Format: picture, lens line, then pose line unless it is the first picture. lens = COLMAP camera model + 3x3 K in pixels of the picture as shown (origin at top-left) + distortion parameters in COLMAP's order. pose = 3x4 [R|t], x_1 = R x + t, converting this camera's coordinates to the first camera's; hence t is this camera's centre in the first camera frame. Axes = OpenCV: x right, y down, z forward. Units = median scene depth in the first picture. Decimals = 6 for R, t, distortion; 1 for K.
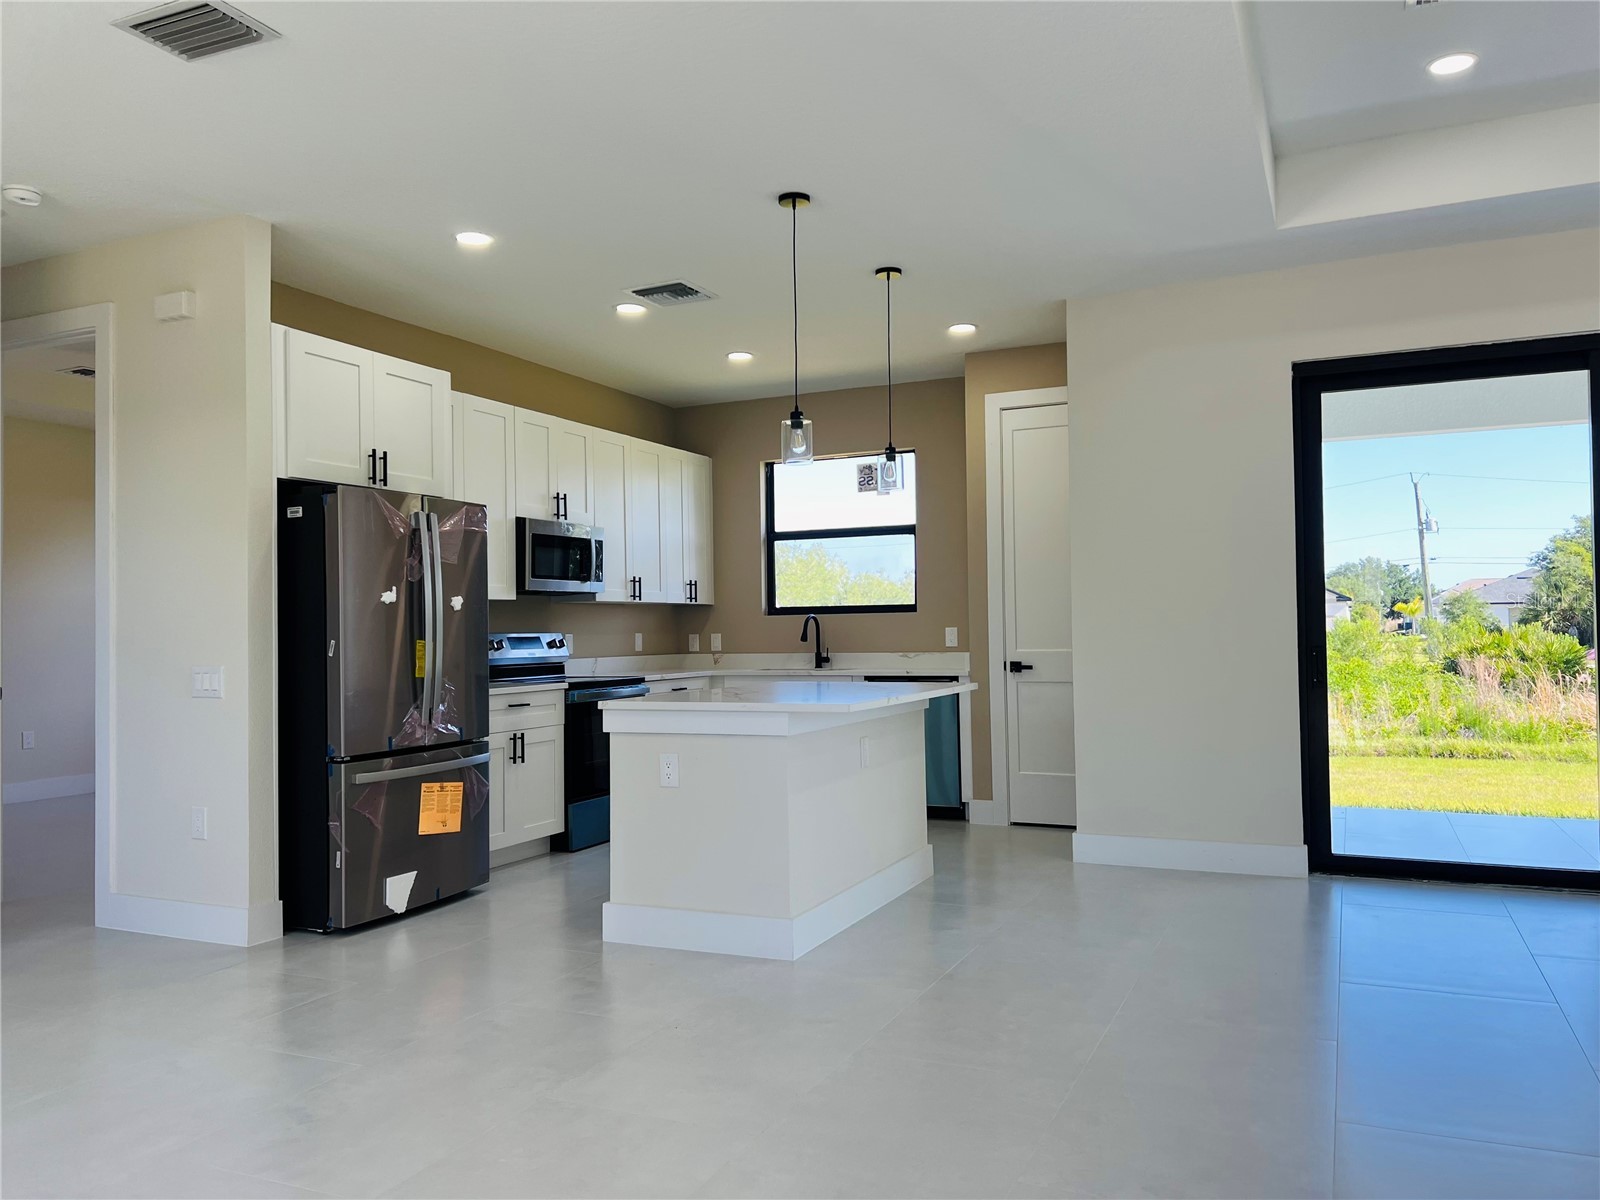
lens RADIAL K [[1196.0, 0, 800.0], [0, 1196.0, 600.0], [0, 0, 1]] dist [0.076641, -0.096180]
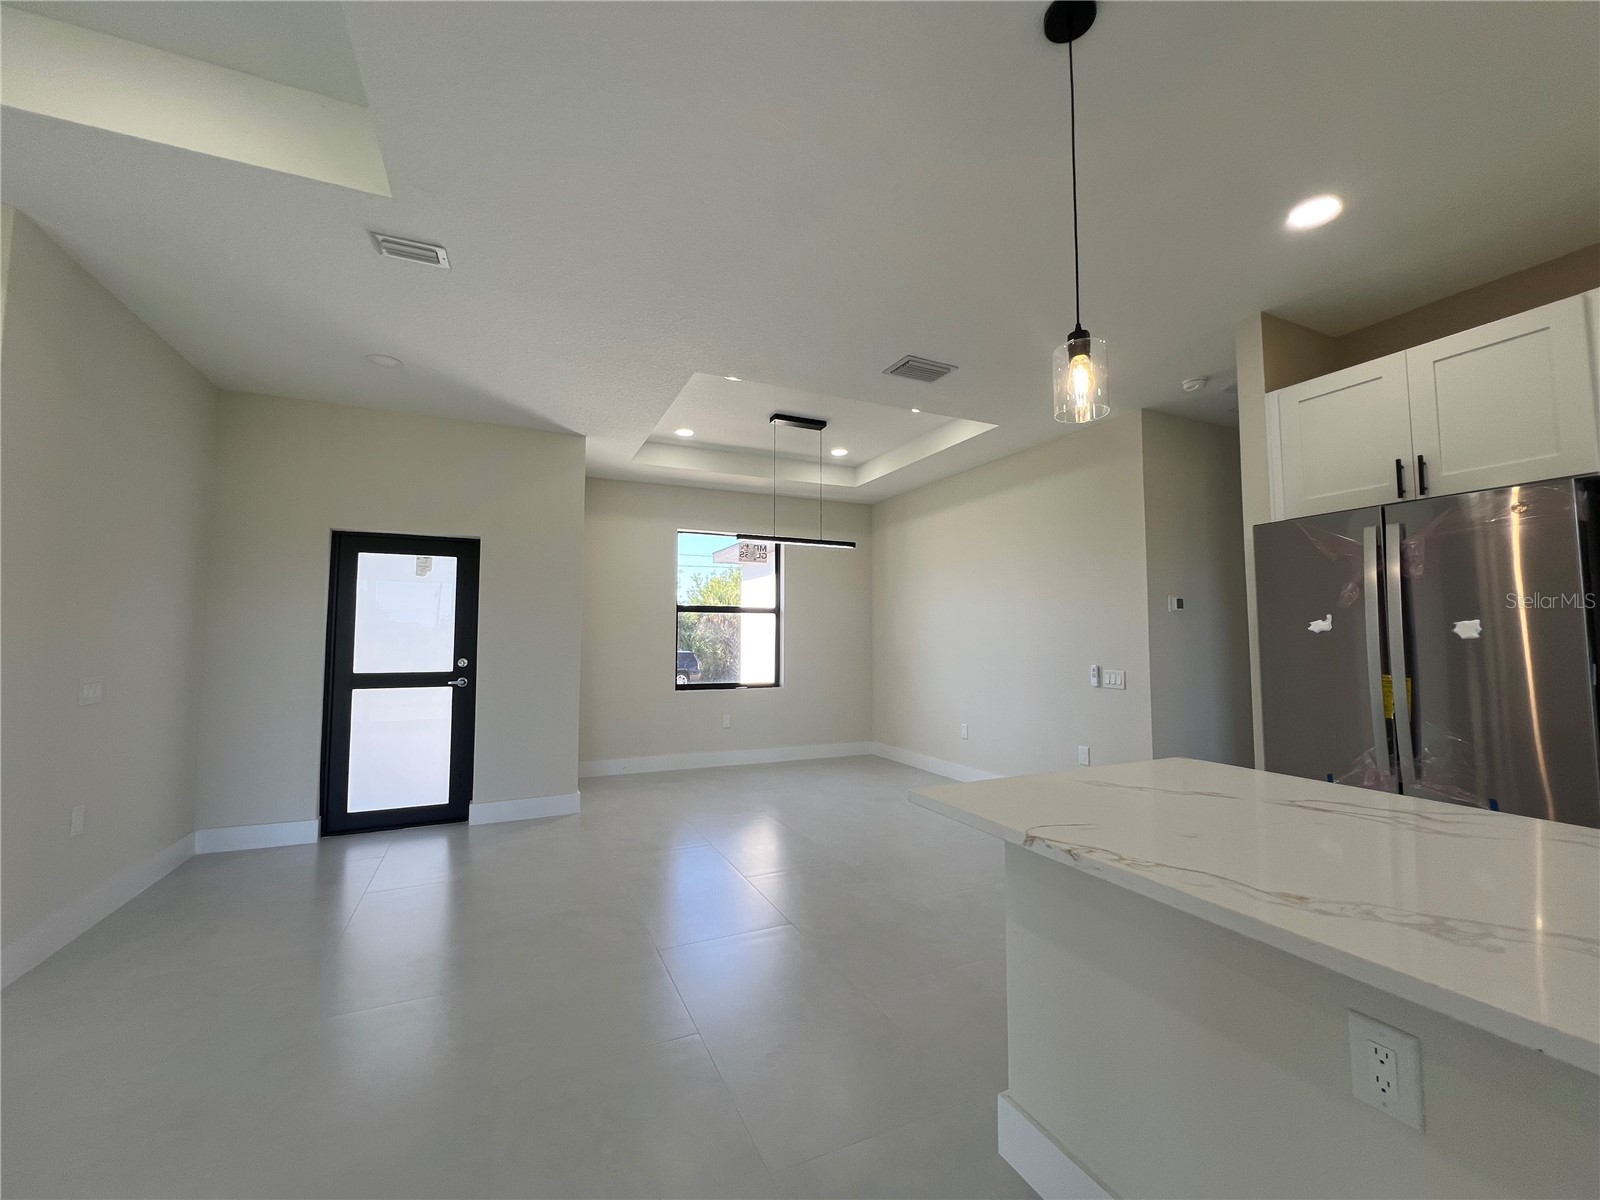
lens RADIAL K [[639.0, 0, 795.3], [0, 639.0, 598.4], [0, 0, 1]] dist [-0.001978, -0.000383]
pose [[-0.655384, -0.033426, -0.754556, 0.189611], [0.027460, 0.997305, -0.068030, -0.000717], [0.754797, -0.065306, -0.652700, 0.615095]]
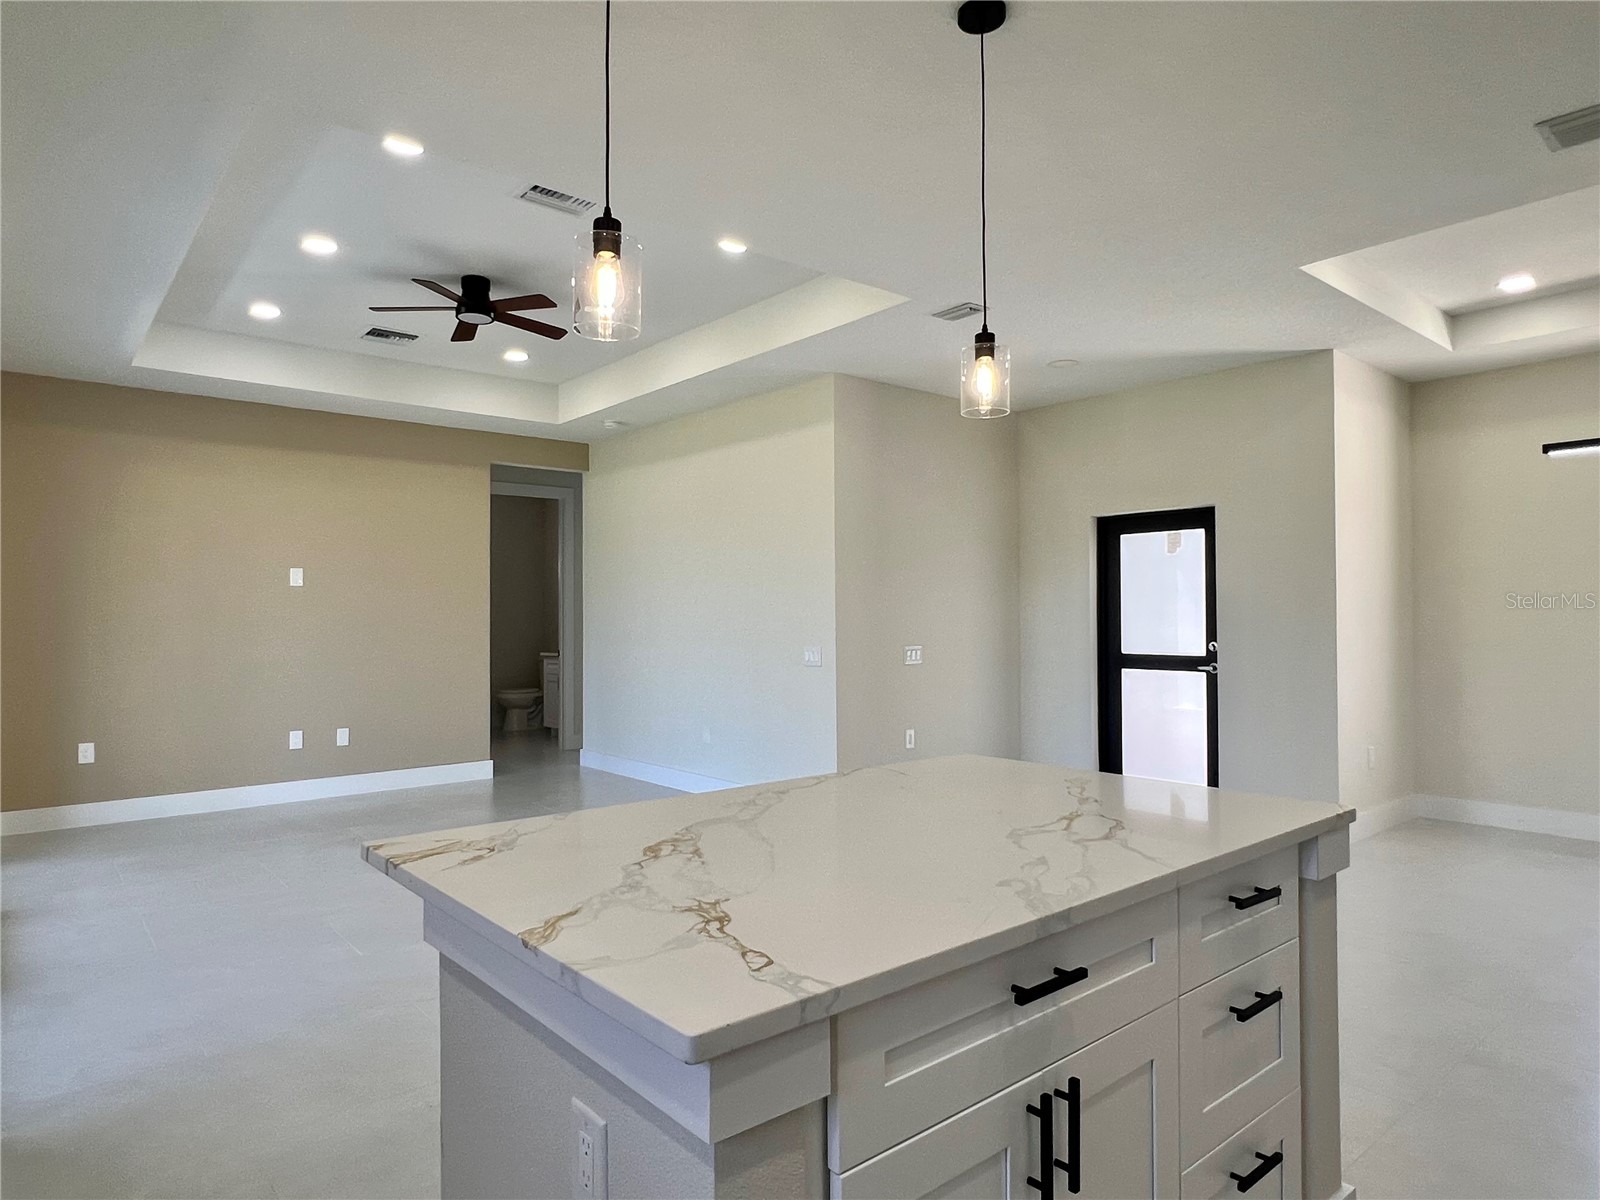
lens RADIAL K [[955.8, 0, 793.4], [0, 955.8, 600.3], [0, 0, 1]] dist [-0.002655, -0.001139]
pose [[-0.900846, 0.025974, 0.433361, -0.072564], [0.006957, 0.998944, -0.045410, 0.005050], [-0.434083, -0.037893, -0.900076, 0.843696]]
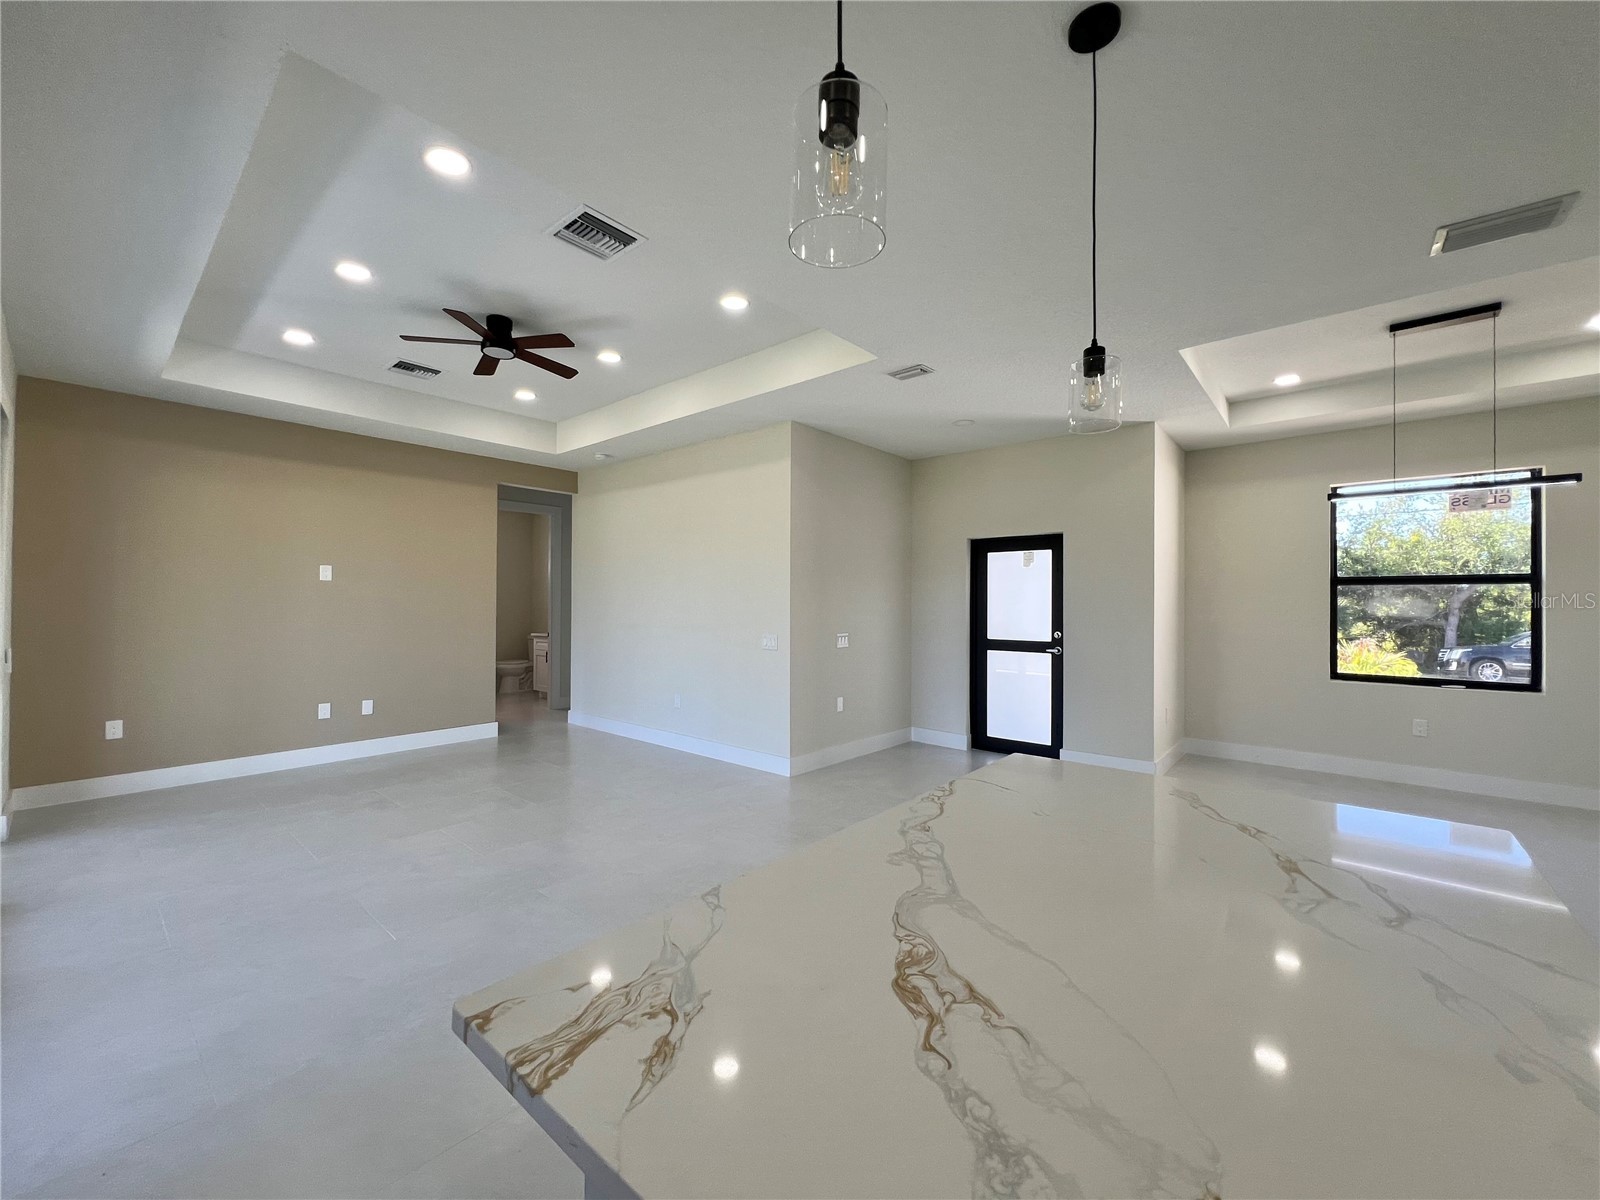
lens RADIAL K [[639.0, 0, 795.3], [0, 639.0, 598.4], [0, 0, 1]] dist [-0.001978, -0.000383]
pose [[-0.957886, 0.011679, 0.286912, 0.029435], [0.001414, 0.999352, -0.035960, -0.005649], [-0.287146, -0.034040, -0.957282, 0.770339]]
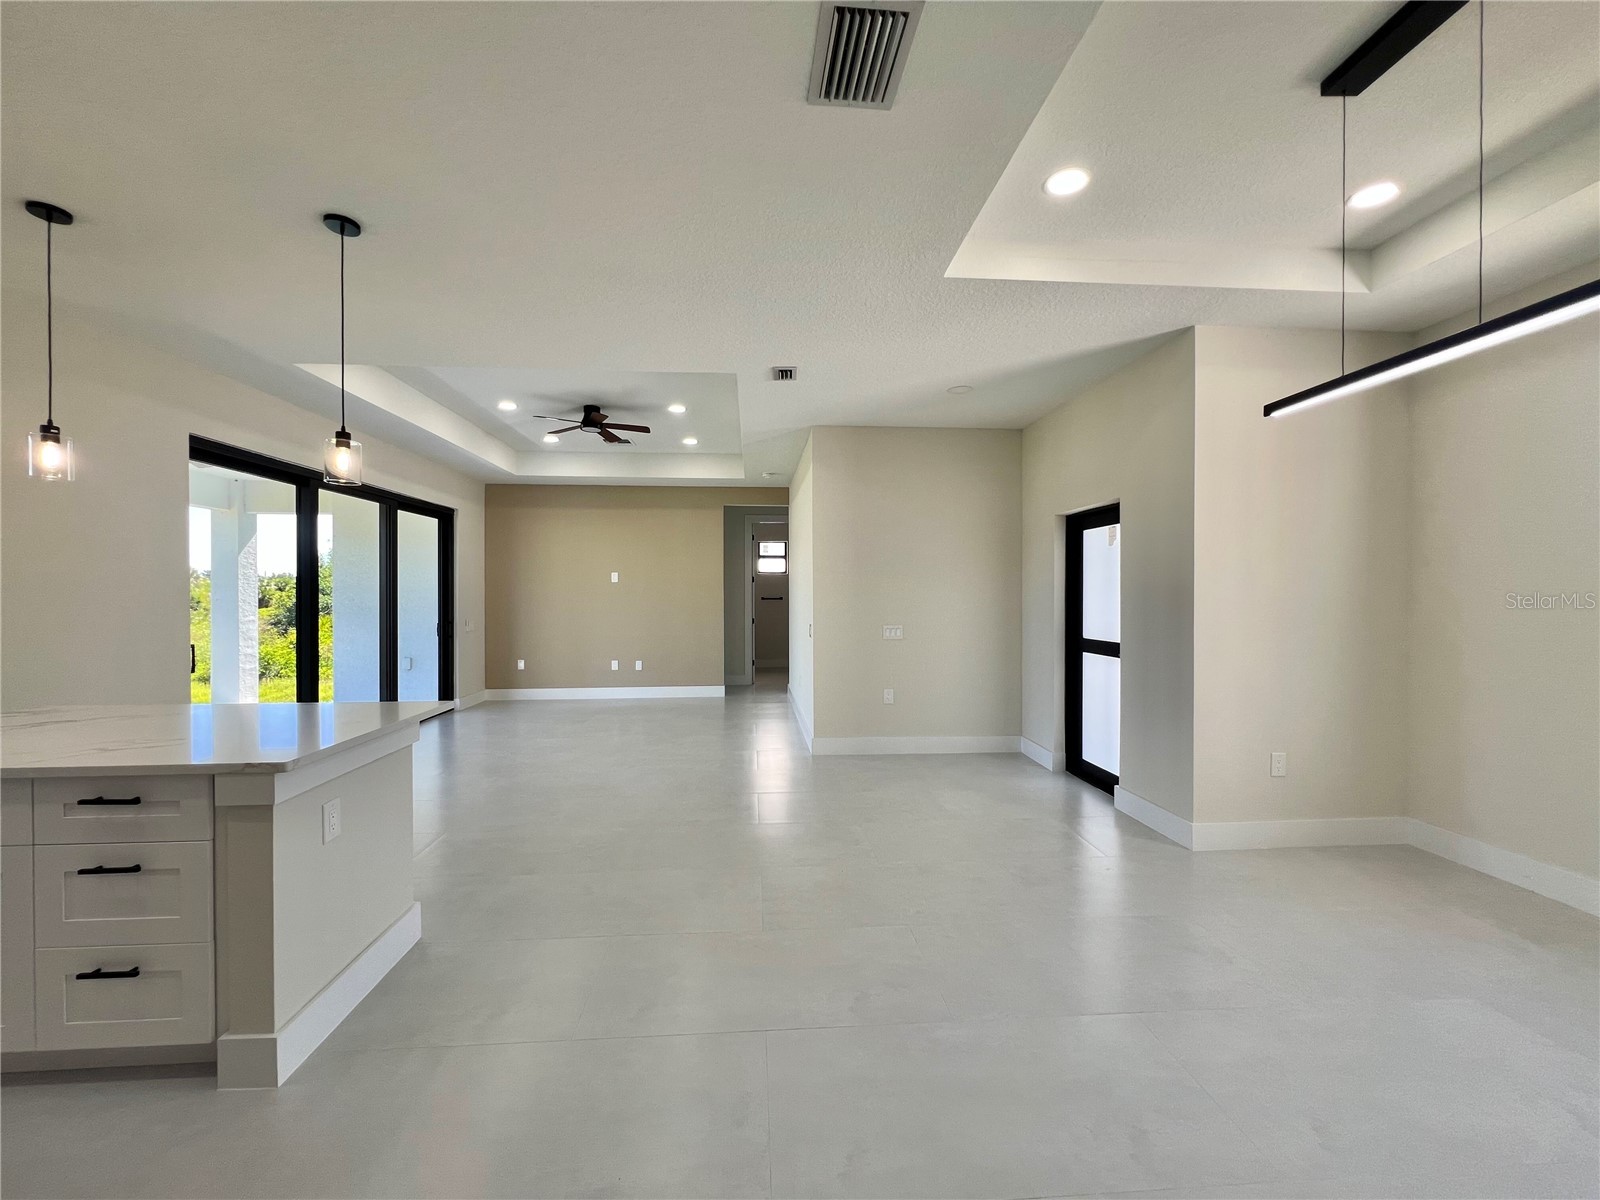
lens RADIAL K [[640.3, 0, 795.7], [0, 640.3, 599.0], [0, 0, 1]] dist [-0.008472, 0.000054]
pose [[-0.476982, 0.009315, 0.878864, -0.369215], [-0.014958, 0.999713, -0.018713, -0.006294], [-0.878786, -0.022072, -0.476706, 0.513377]]
